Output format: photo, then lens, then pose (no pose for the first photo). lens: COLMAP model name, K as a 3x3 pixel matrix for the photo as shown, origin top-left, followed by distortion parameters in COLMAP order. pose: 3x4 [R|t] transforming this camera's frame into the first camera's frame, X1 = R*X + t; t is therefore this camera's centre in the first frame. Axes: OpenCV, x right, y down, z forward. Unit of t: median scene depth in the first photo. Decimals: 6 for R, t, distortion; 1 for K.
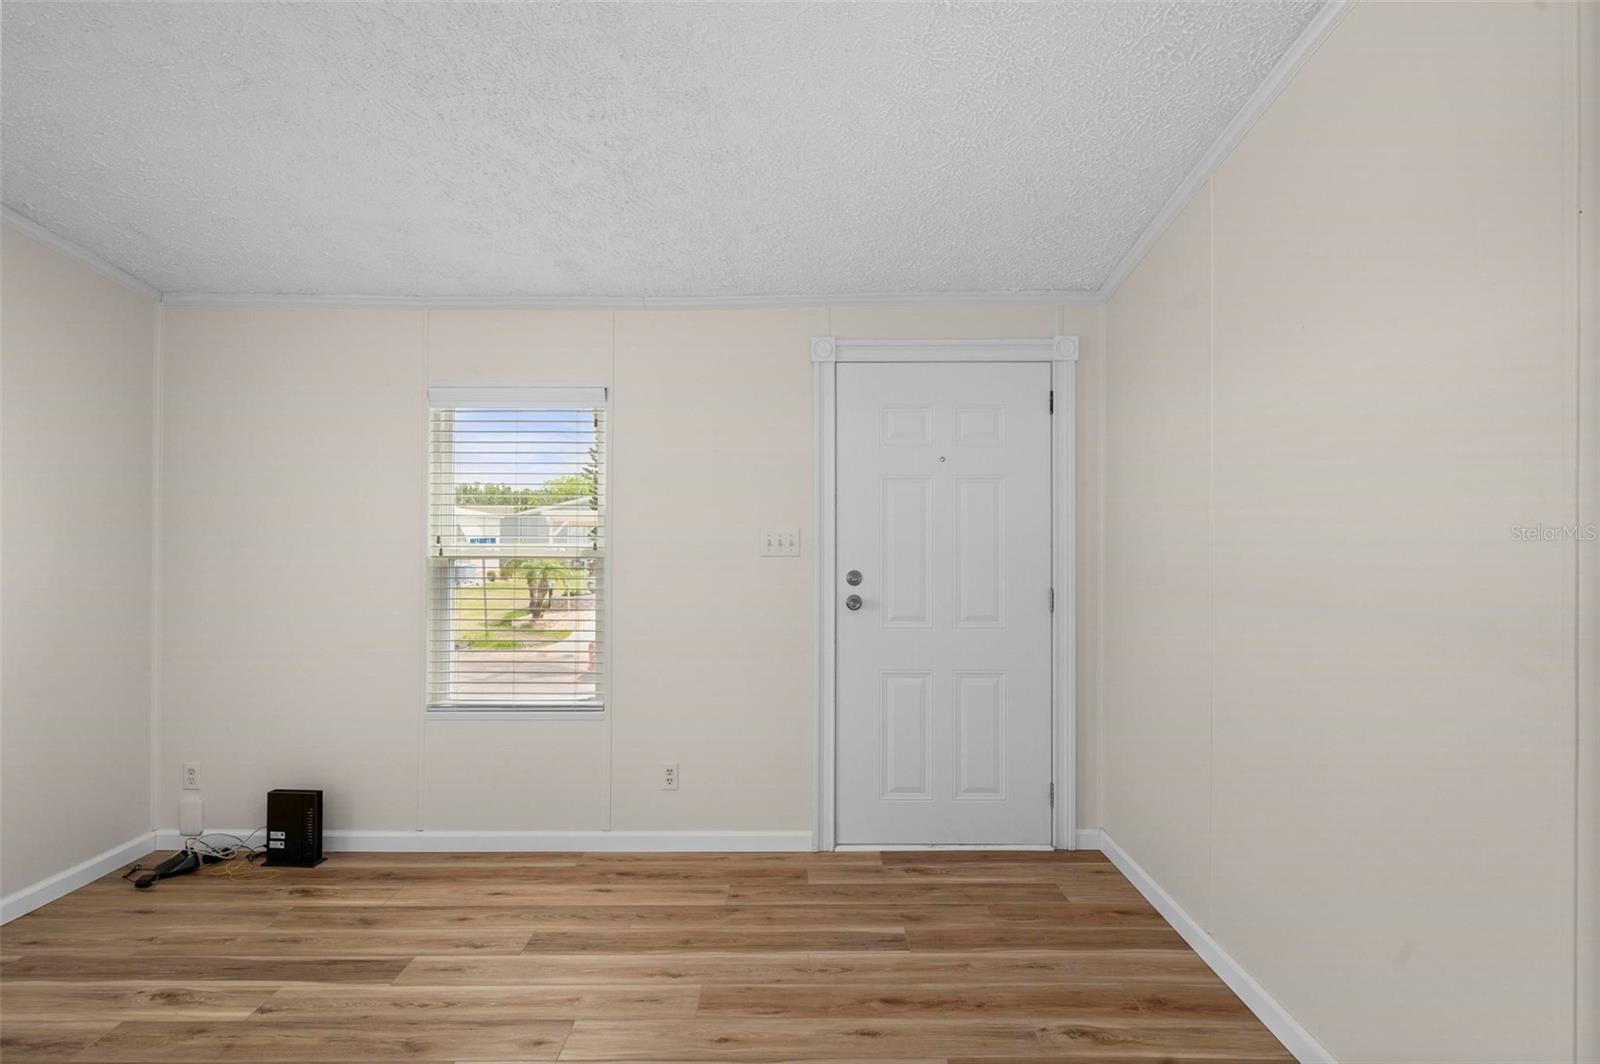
lens RADIAL K [[849.5, 0, 800.0], [0, 849.5, 532.0], [0, 0, 1]] dist [0.001953, 0.000200]
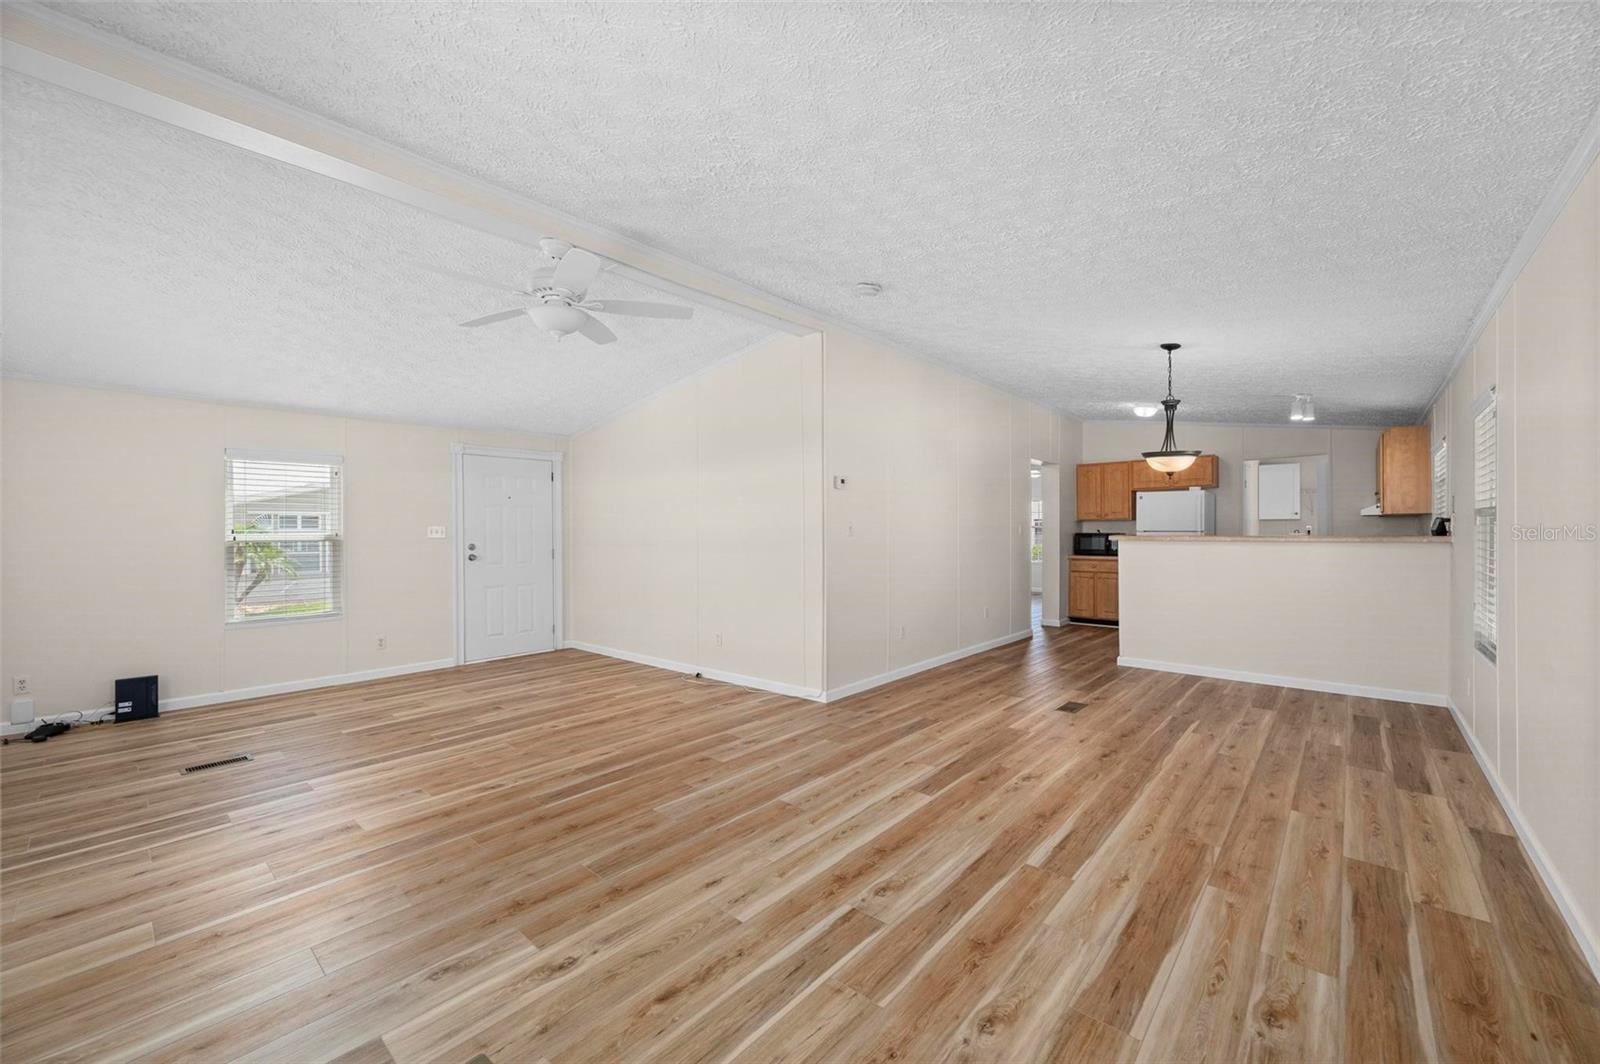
lens RADIAL K [[629.1, 0, 800.0], [0, 629.1, 532.0], [0, 0, 1]] dist [-0.000778, 0.000084]
pose [[0.660541, -0.005857, 0.750767, -0.648578], [0.009289, 0.999957, -0.000371, 0.022440], [-0.750732, 0.007219, 0.660567, -0.833288]]
